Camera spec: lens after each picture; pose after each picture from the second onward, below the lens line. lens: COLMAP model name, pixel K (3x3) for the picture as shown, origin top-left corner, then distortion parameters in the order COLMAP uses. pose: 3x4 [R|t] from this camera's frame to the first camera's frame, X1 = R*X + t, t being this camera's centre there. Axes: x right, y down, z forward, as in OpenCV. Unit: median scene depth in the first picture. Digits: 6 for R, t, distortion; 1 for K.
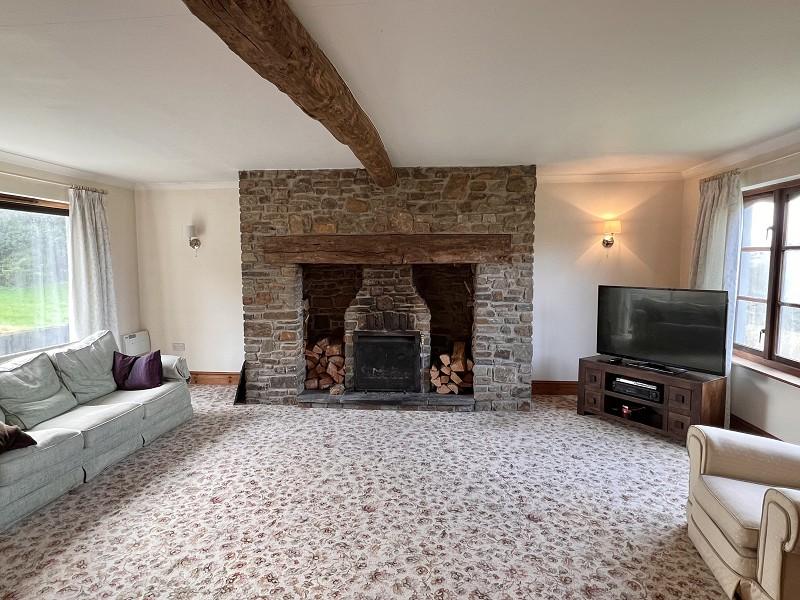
lens RADIAL K [[472.5, 0, 397.8], [0, 472.5, 300.8], [0, 0, 1]] dist [-0.001573, -0.001345]
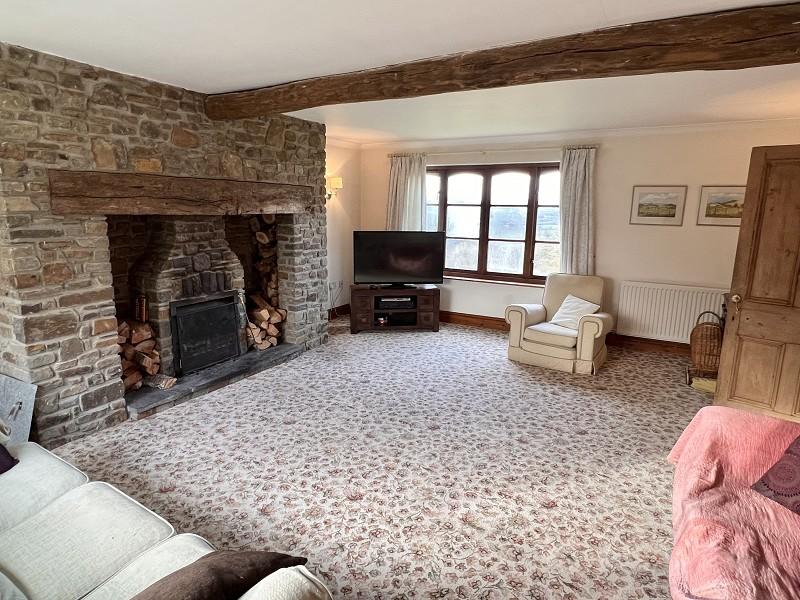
lens RADIAL K [[468.1, 0, 400.0], [0, 468.1, 300.0], [0, 0, 1]] dist [-0.003806, -0.001917]
pose [[0.406794, -0.169484, 0.897660, -0.667982], [0.061917, 0.985495, 0.158008, -0.040385], [-0.911419, -0.008696, 0.411387, 0.363426]]
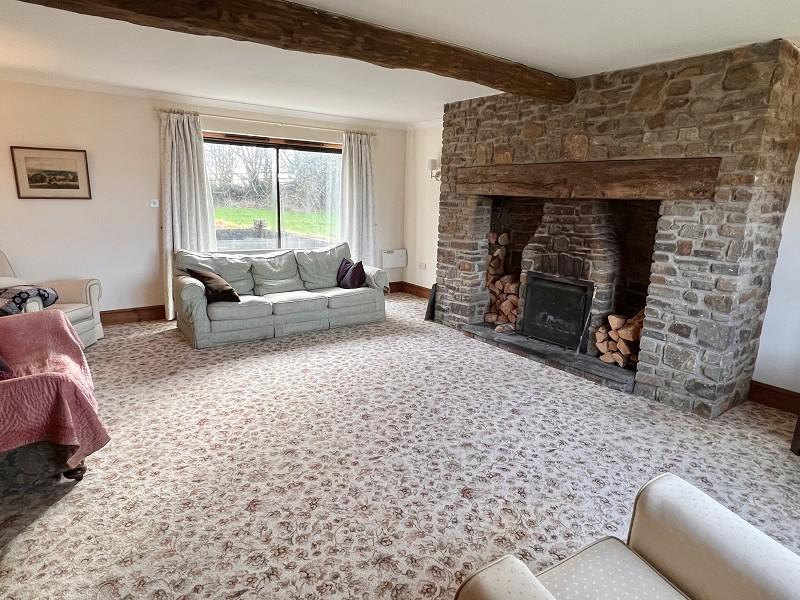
lens RADIAL K [[472.5, 0, 397.8], [0, 472.5, 300.8], [0, 0, 1]] dist [-0.001573, -0.001345]
pose [[0.661529, 0.186180, -0.726441, 0.448484], [-0.093598, 0.981616, 0.166344, -0.009417], [0.744056, -0.042048, 0.666793, 0.201700]]
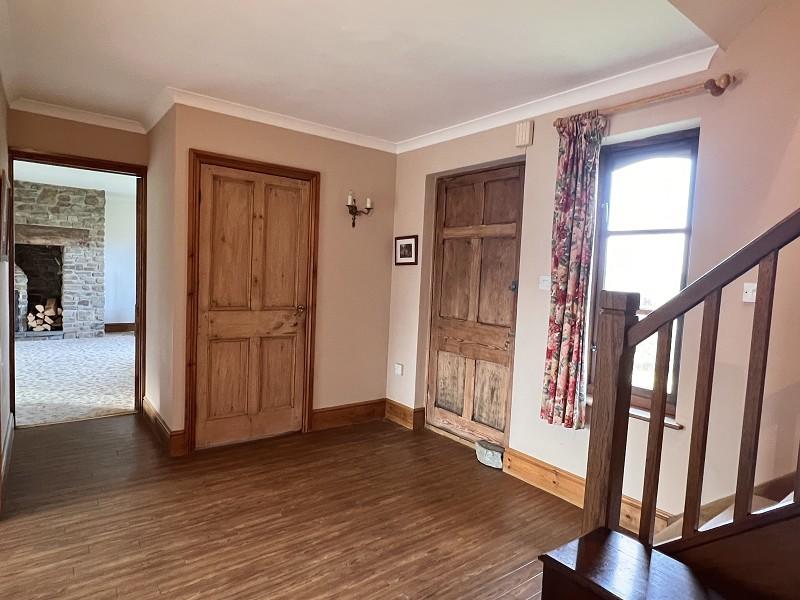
lens RADIAL K [[472.5, 0, 397.8], [0, 472.5, 300.8], [0, 0, 1]] dist [-0.001573, -0.001345]
pose [[0.735706, -0.006076, 0.677274, -0.083267], [0.011642, 0.999925, -0.003676, 0.123954], [-0.677201, 0.010589, 0.735722, -0.927266]]
